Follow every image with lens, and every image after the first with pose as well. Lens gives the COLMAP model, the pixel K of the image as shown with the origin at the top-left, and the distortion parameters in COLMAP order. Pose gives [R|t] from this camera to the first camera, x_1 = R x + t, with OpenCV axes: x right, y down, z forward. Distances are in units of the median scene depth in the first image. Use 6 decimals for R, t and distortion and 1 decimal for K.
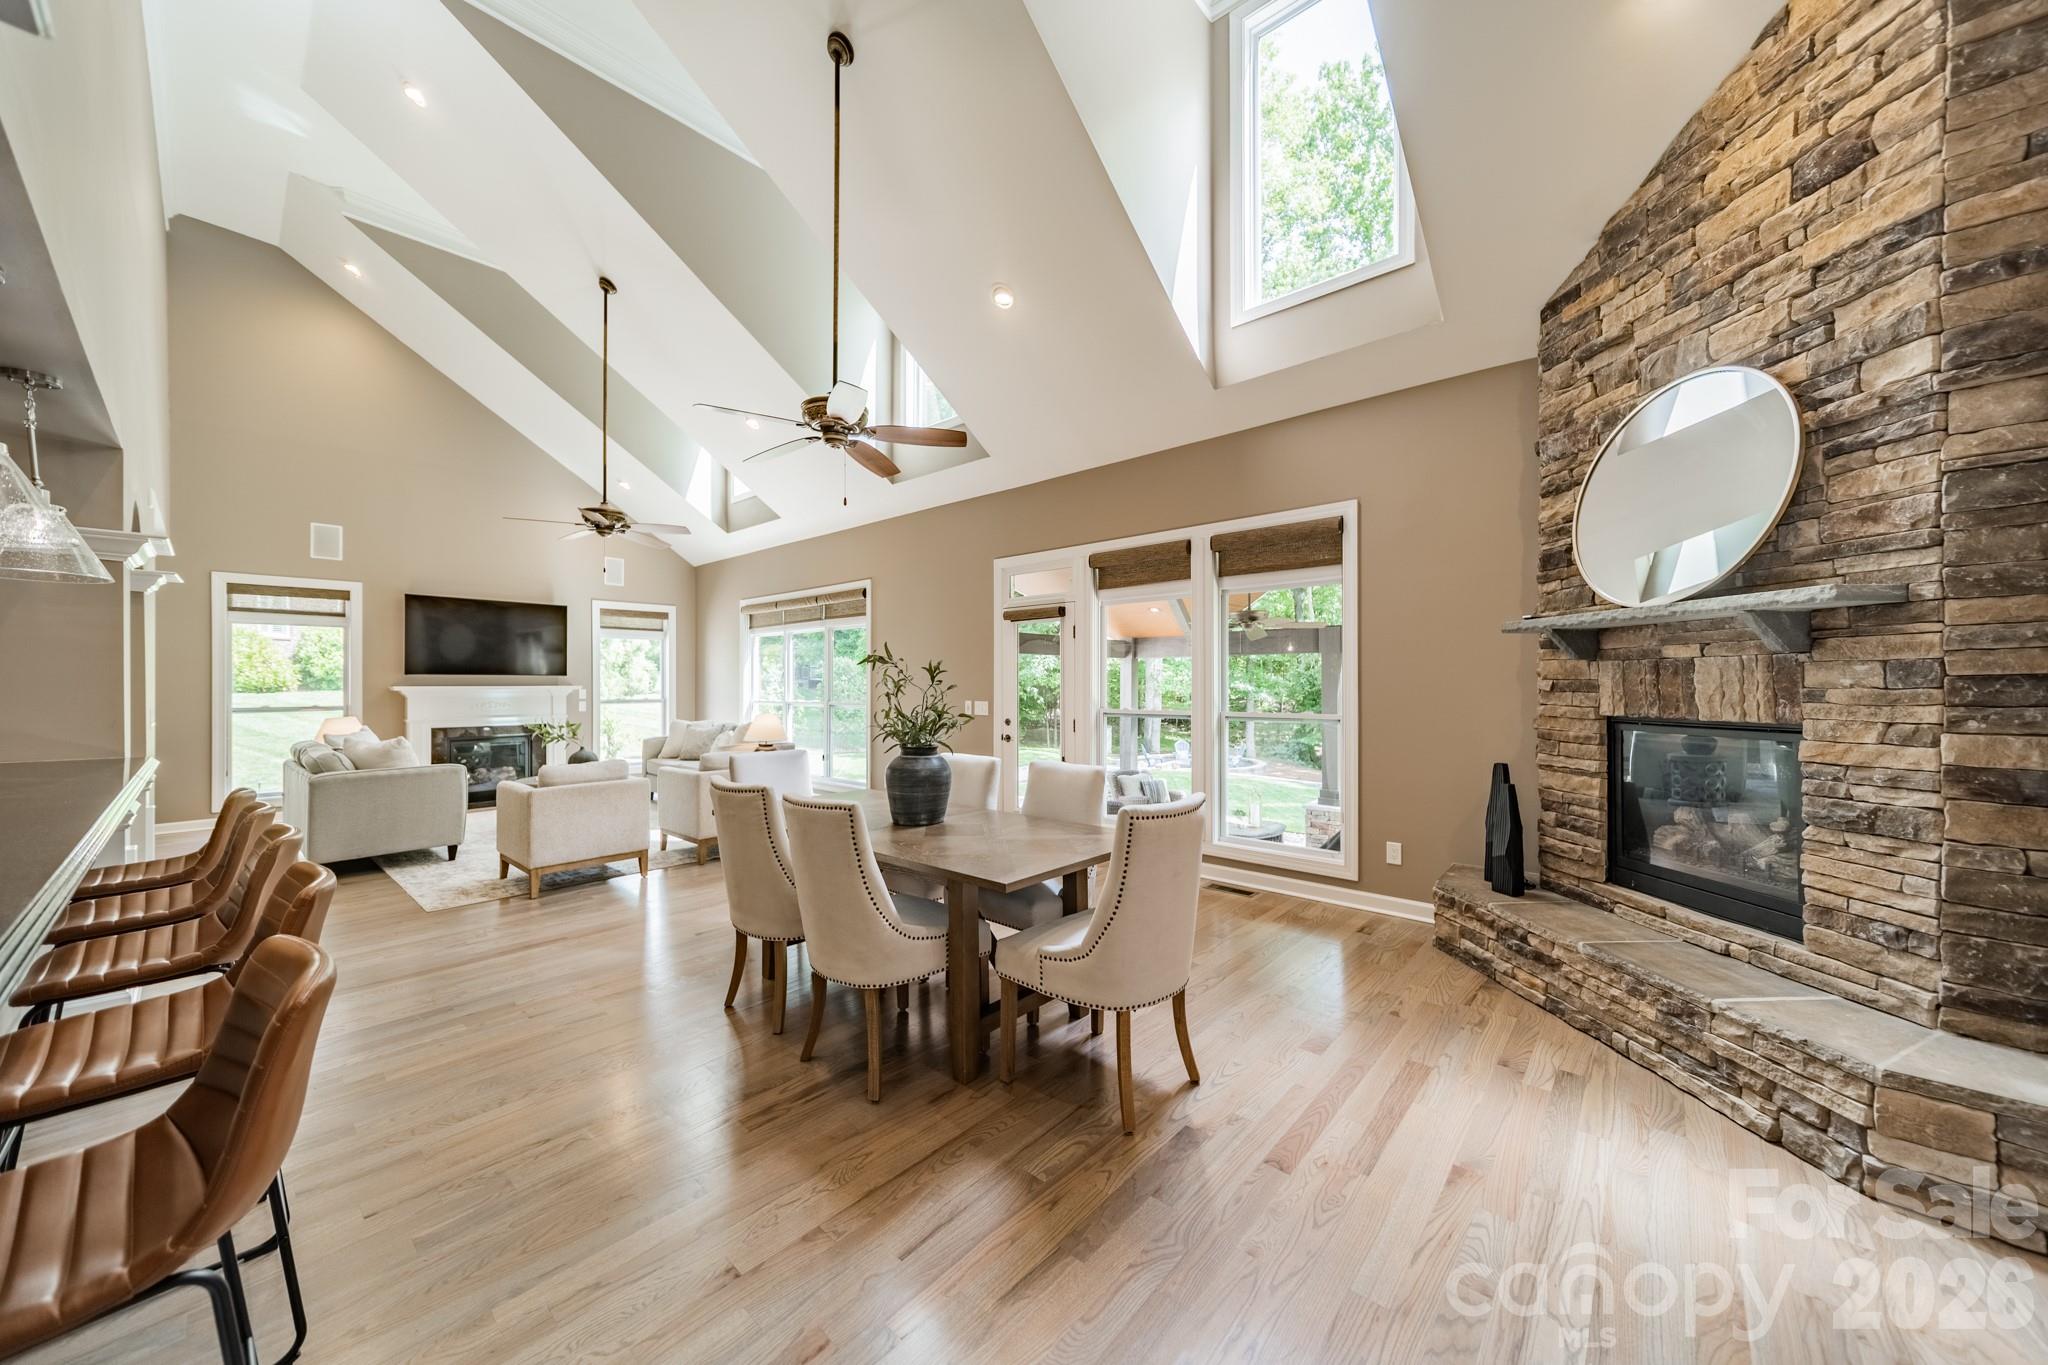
lens RADIAL K [[718.9, 0, 1034.0], [0, 718.9, 682.1], [0, 0, 1]] dist [0.009875, -0.000137]
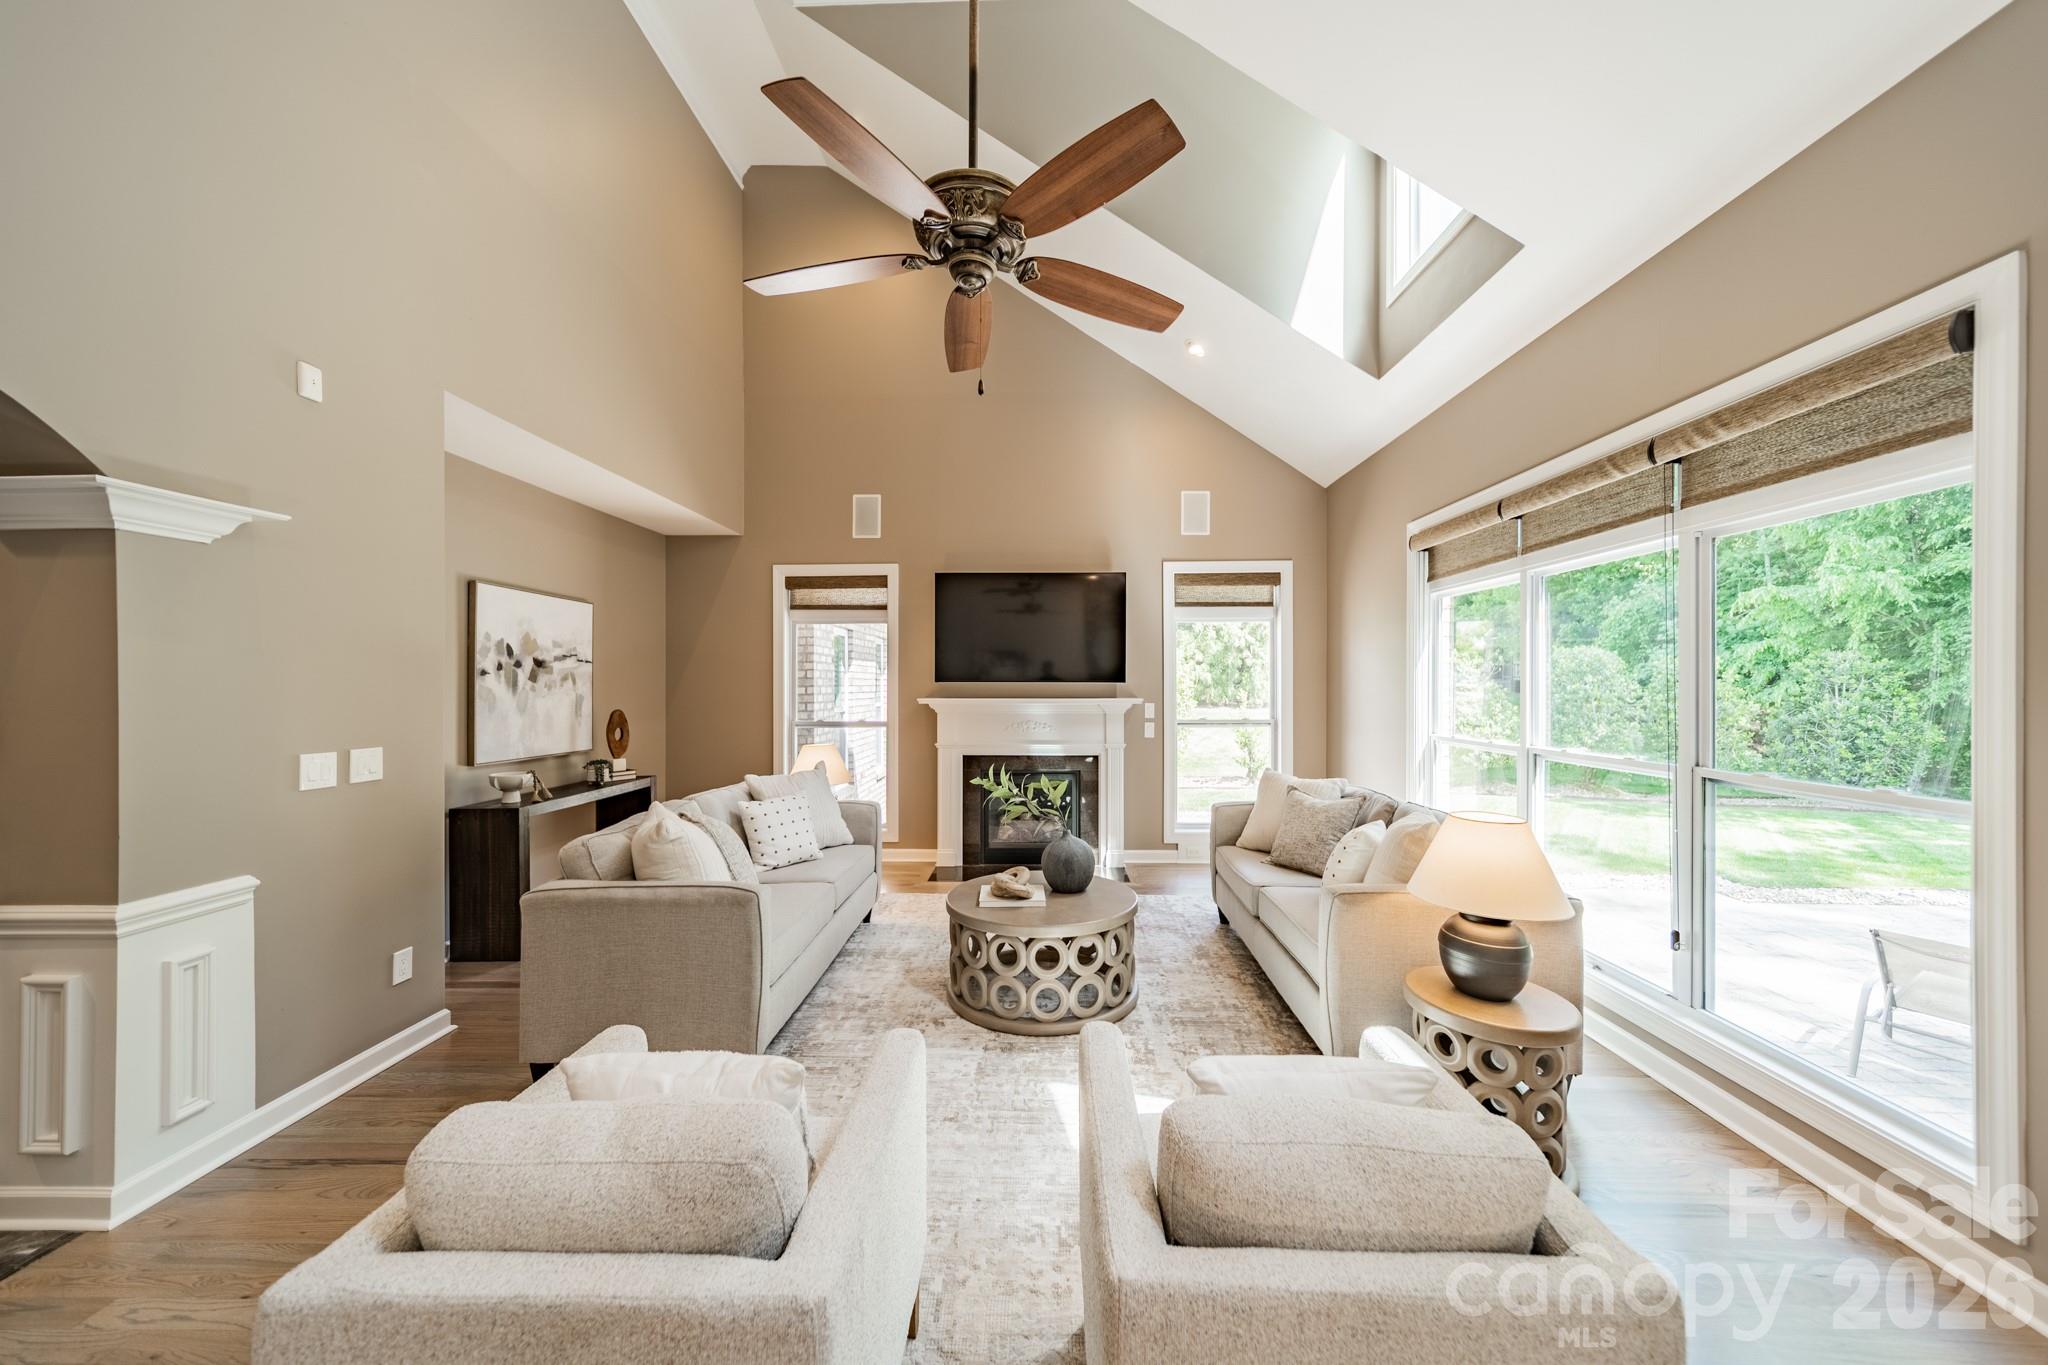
lens RADIAL K [[718.9, 0, 1026.1], [0, 718.9, 684.2], [0, 0, 1]] dist [0.009875, -0.000137]
pose [[0.634867, 0.002562, -0.772617, -0.553098], [0.000573, 0.999993, 0.003787, -0.024492], [0.772621, -0.002847, 0.634861, 1.390296]]
